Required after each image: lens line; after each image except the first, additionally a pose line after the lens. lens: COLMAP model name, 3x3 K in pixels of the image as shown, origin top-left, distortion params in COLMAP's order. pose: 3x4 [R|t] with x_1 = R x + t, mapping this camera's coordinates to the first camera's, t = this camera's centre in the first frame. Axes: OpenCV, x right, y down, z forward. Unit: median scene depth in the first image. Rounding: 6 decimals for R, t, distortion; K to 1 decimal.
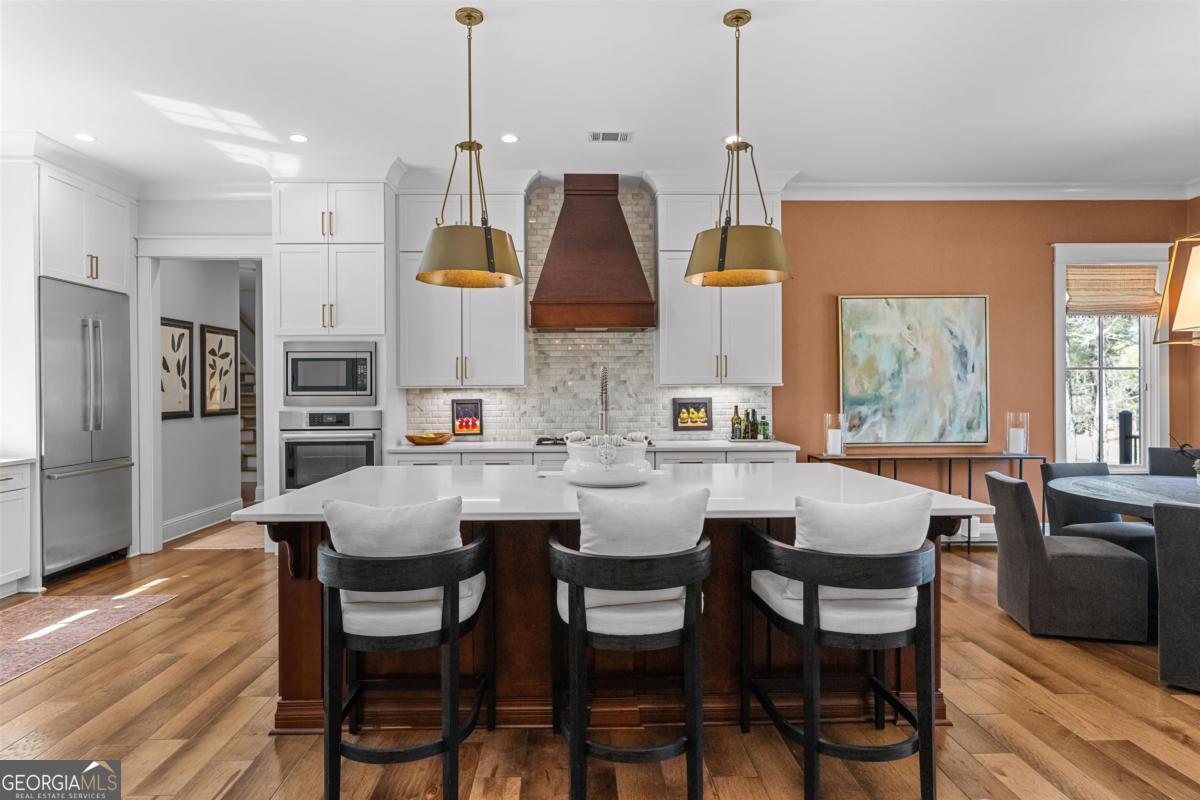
lens RADIAL K [[681.5, 0, 596.3], [0, 681.5, 397.8], [0, 0, 1]] dist [0.017699, 0.000949]
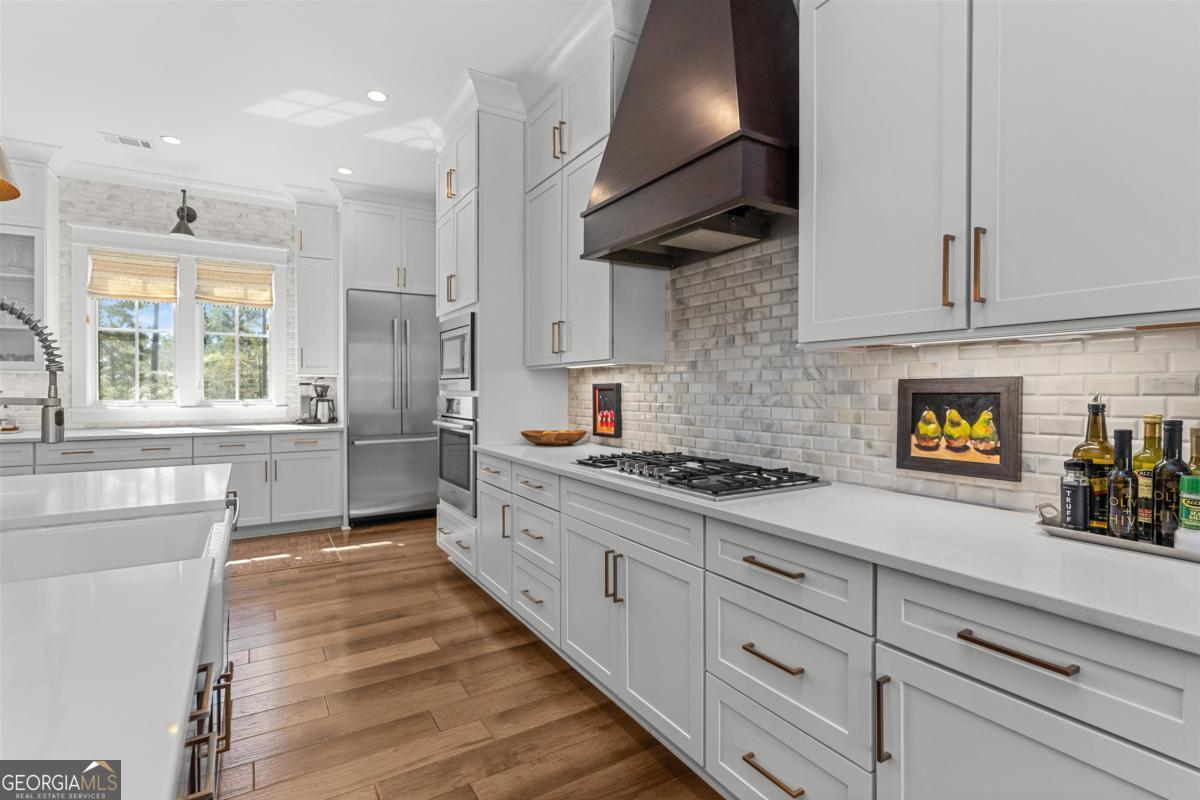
lens RADIAL K [[569.7, 0, 601.0], [0, 569.7, 390.6], [0, 0, 1]] dist [0.004215, -0.001471]
pose [[0.504794, 0.007933, -0.863204, 0.300369], [-0.008303, 0.999956, 0.004334, 0.006364], [0.863200, 0.004980, 0.504838, 0.701949]]
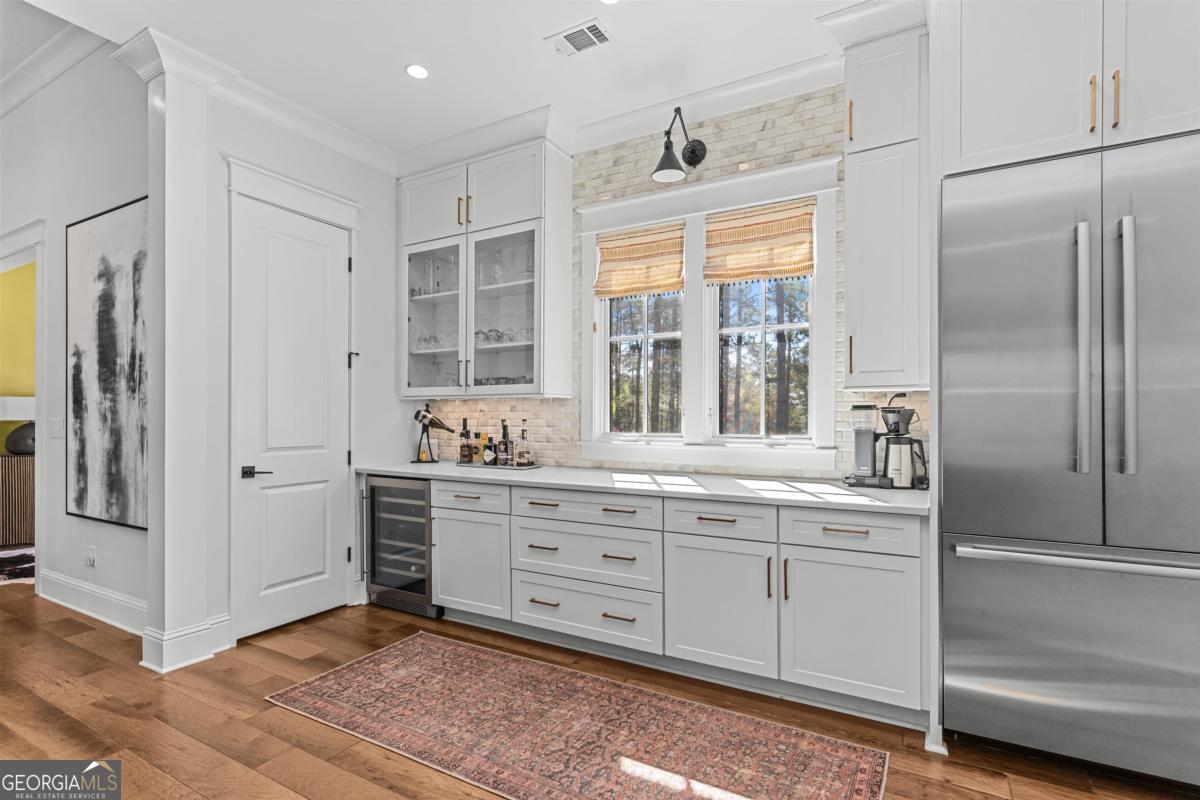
lens RADIAL K [[569.7, 0, 599.9], [0, 569.7, 415.8], [0, 0, 1]] dist [0.004215, -0.001471]
pose [[-0.518162, -0.000268, -0.855283, -0.223787], [-0.005401, 0.999981, 0.002958, 0.010356], [0.855266, 0.006152, -0.518153, 0.810994]]
